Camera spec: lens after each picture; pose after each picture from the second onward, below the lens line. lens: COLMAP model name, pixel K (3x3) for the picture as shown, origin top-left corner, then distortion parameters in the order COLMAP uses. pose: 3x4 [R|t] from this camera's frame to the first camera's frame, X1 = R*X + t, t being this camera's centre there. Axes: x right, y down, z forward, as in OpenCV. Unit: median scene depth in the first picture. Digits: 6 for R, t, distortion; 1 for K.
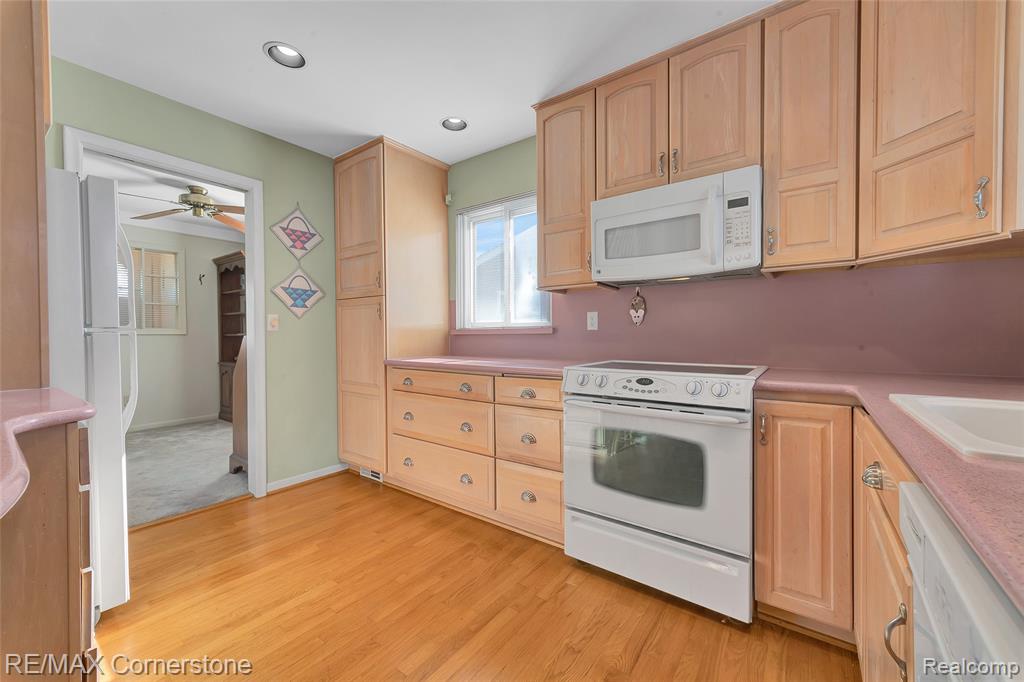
lens RADIAL K [[397.7, 0, 510.8], [0, 397.7, 338.7], [0, 0, 1]] dist [0.006663, 0.000450]
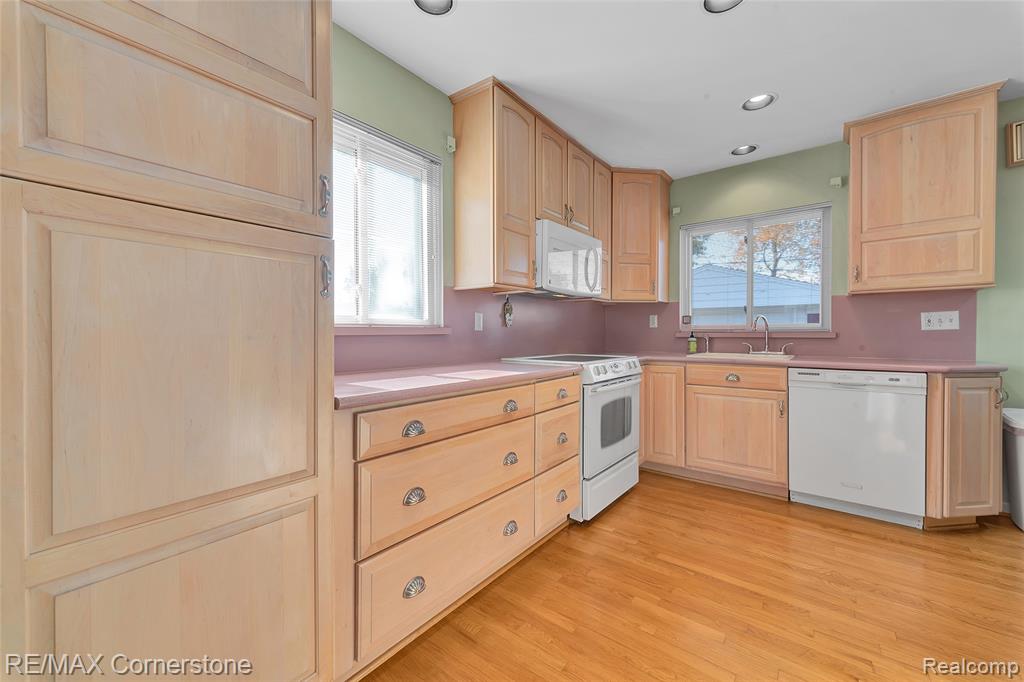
lens RADIAL K [[397.7, 0, 510.5], [0, 397.7, 337.7], [0, 0, 1]] dist [0.006663, 0.000450]
pose [[0.033001, -0.008145, 0.999422, -0.890456], [0.009707, 0.999922, 0.007828, -0.012275], [-0.999408, 0.009443, 0.033077, 1.003629]]
